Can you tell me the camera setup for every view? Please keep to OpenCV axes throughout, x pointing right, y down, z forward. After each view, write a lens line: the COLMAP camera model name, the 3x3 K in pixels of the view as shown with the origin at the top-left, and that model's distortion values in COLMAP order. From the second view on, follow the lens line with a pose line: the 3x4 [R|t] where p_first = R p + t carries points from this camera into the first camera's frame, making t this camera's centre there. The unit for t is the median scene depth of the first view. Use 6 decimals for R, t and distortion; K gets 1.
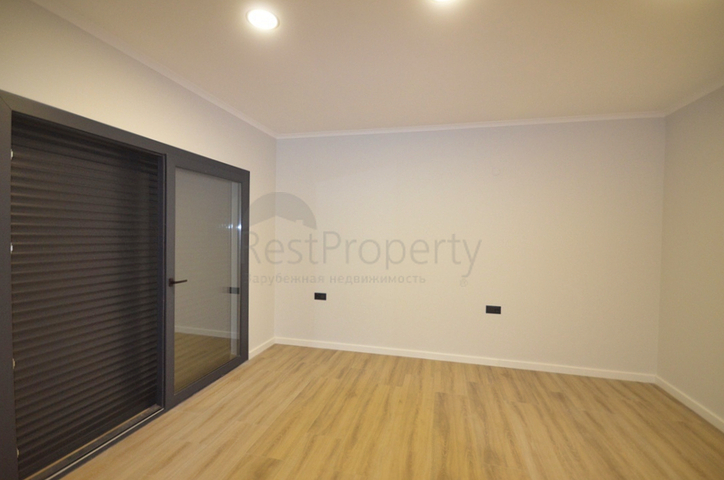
lens RADIAL K [[321.0, 0, 365.0], [0, 321.0, 241.4], [0, 0, 1]] dist [0.017402, -0.016528]
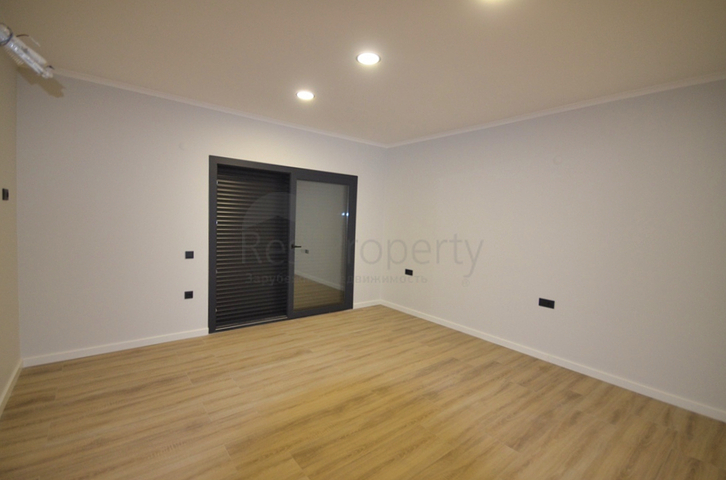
lens RADIAL K [[321.9, 0, 366.0], [0, 321.9, 241.4], [0, 0, 1]] dist [0.017402, -0.016528]
pose [[0.799154, 0.058900, -0.598233, 0.626167], [-0.040916, 0.998210, 0.043622, 0.006357], [0.599732, -0.010383, 0.800134, -0.125097]]
